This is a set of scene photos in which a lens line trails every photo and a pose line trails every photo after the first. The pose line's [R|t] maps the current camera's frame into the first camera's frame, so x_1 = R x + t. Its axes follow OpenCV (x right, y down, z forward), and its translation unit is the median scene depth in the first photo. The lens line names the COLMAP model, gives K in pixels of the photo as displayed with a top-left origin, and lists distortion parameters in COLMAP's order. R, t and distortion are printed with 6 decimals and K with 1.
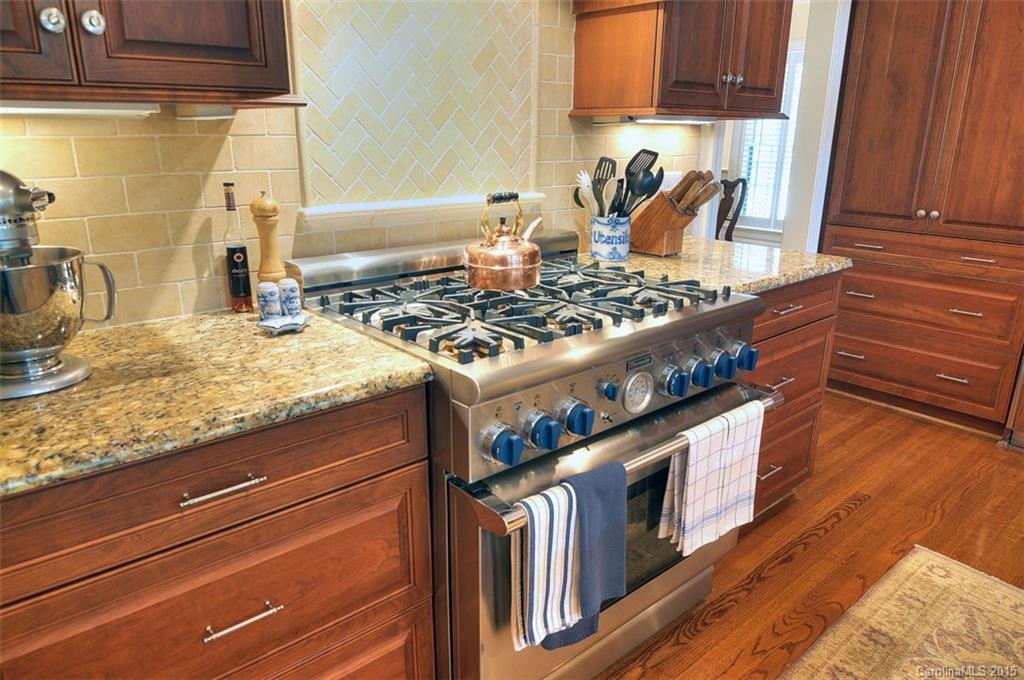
lens RADIAL K [[694.3, 0, 512.0], [0, 694.3, 340.0], [0, 0, 1]] dist [-0.002599, -0.000815]
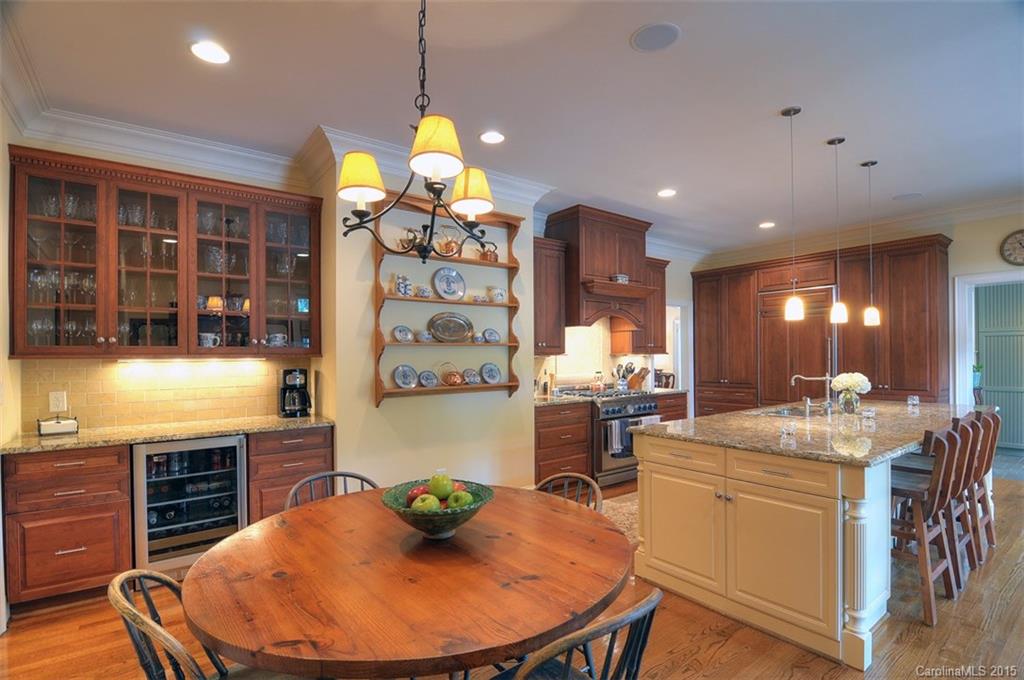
lens RADIAL K [[492.6, 0, 517.3], [0, 492.6, 354.8], [0, 0, 1]] dist [-0.002088, -0.013576]
pose [[0.998110, -0.019763, -0.058194, -0.283595], [0.001644, 0.955132, -0.296176, 0.515124], [0.061436, 0.295520, 0.953359, -1.728170]]
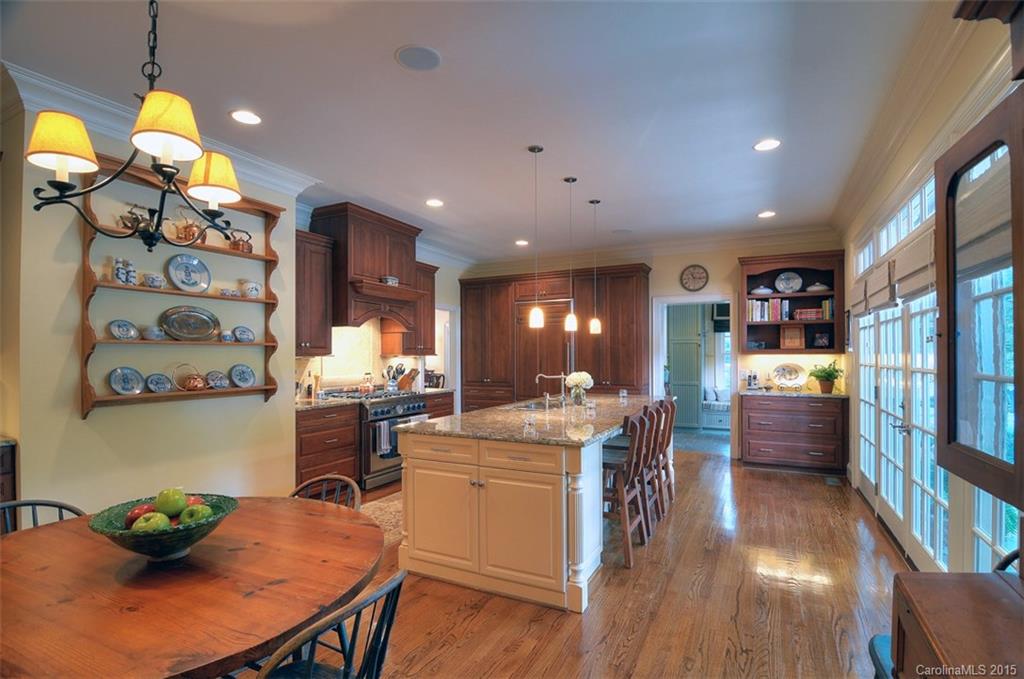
lens RADIAL K [[492.6, 0, 517.3], [0, 492.6, 354.3], [0, 0, 1]] dist [-0.002088, -0.013576]
pose [[0.925008, -0.013266, 0.379716, -0.262050], [0.124827, 0.954526, -0.270738, 0.531238], [-0.358857, 0.297834, 0.884600, -1.779965]]
